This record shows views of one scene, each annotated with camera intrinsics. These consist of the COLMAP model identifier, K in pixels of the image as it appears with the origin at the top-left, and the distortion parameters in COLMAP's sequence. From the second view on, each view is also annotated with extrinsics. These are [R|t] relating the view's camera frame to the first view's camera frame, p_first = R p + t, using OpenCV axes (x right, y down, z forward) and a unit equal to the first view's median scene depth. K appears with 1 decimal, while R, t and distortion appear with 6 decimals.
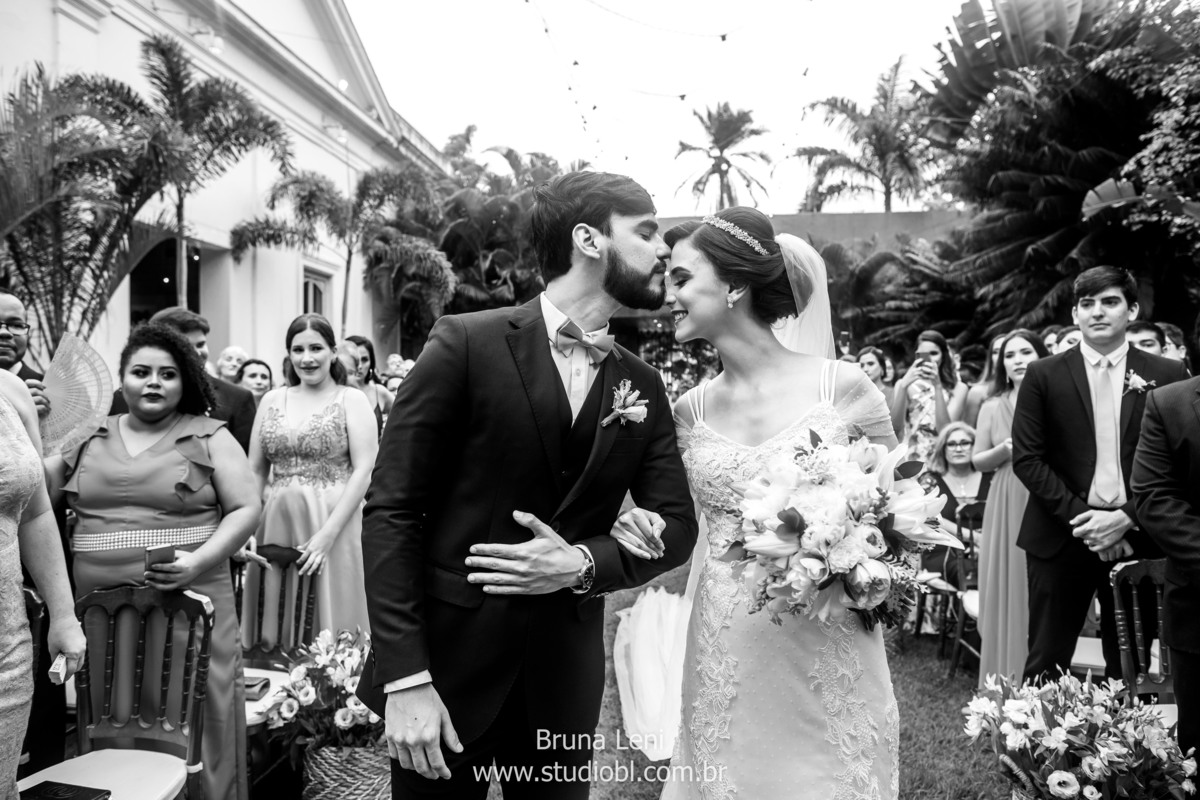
lens RADIAL K [[833.6, 0, 594.6], [0, 833.6, 400.2], [0, 0, 1]] dist [-0.060843, 0.061586]
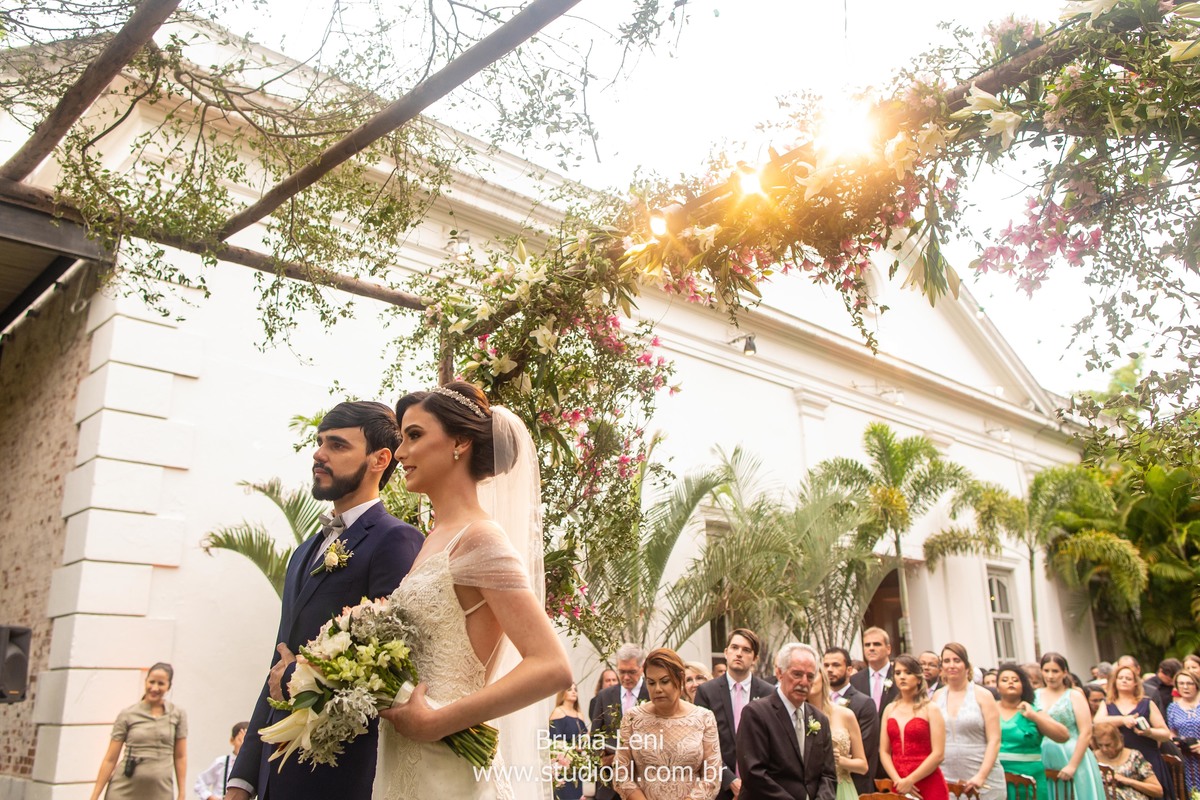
lens RADIAL K [[1011.5, 0, 603.4], [0, 1011.5, 380.3], [0, 0, 1]] dist [-0.004994, 0.007899]
pose [[0.782396, -0.197175, -0.590743, 0.084153], [0.012376, 0.953293, -0.301793, -0.002111], [0.622658, 0.228811, 0.748293, -0.360639]]
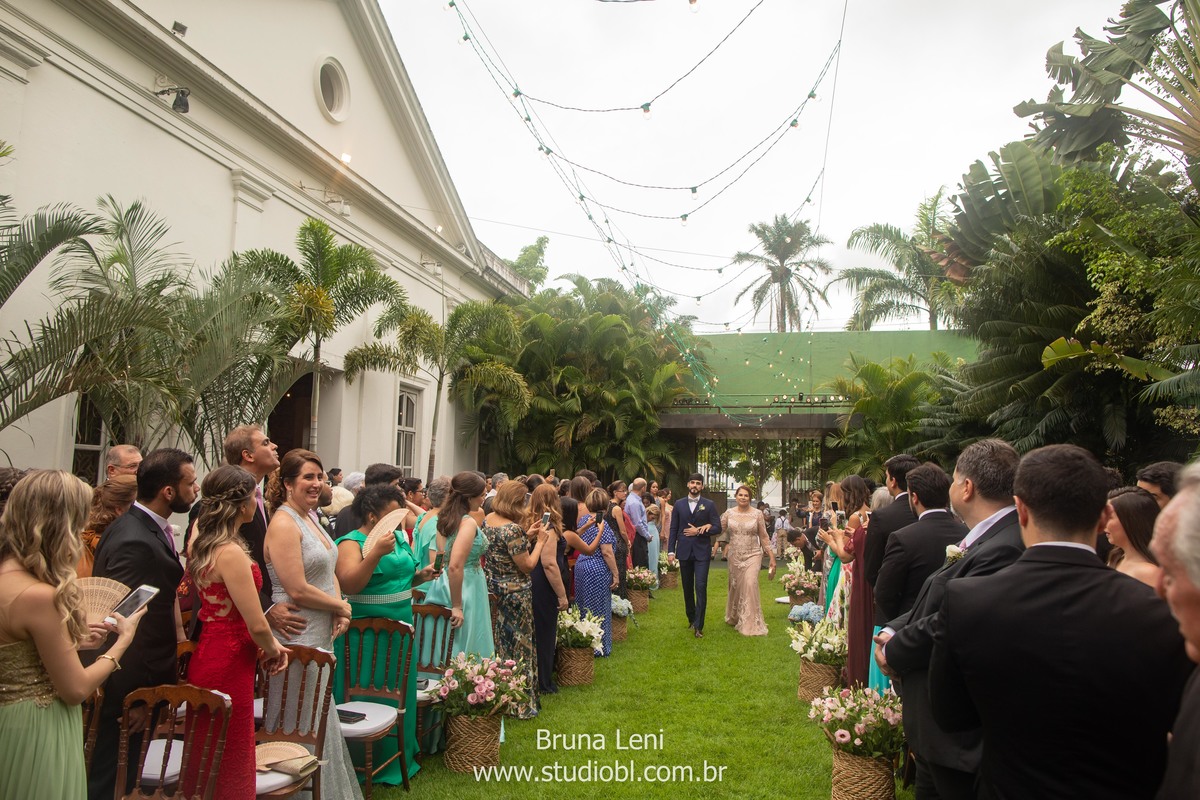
lens RADIAL K [[844.5, 0, 596.1], [0, 844.5, 388.7], [0, 0, 1]] dist [-0.059608, 0.063349]
pose [[0.996598, 0.010833, -0.081703, 0.020027], [-0.021053, 0.991897, -0.125286, -0.012446], [0.079684, 0.126580, 0.988751, -0.156584]]
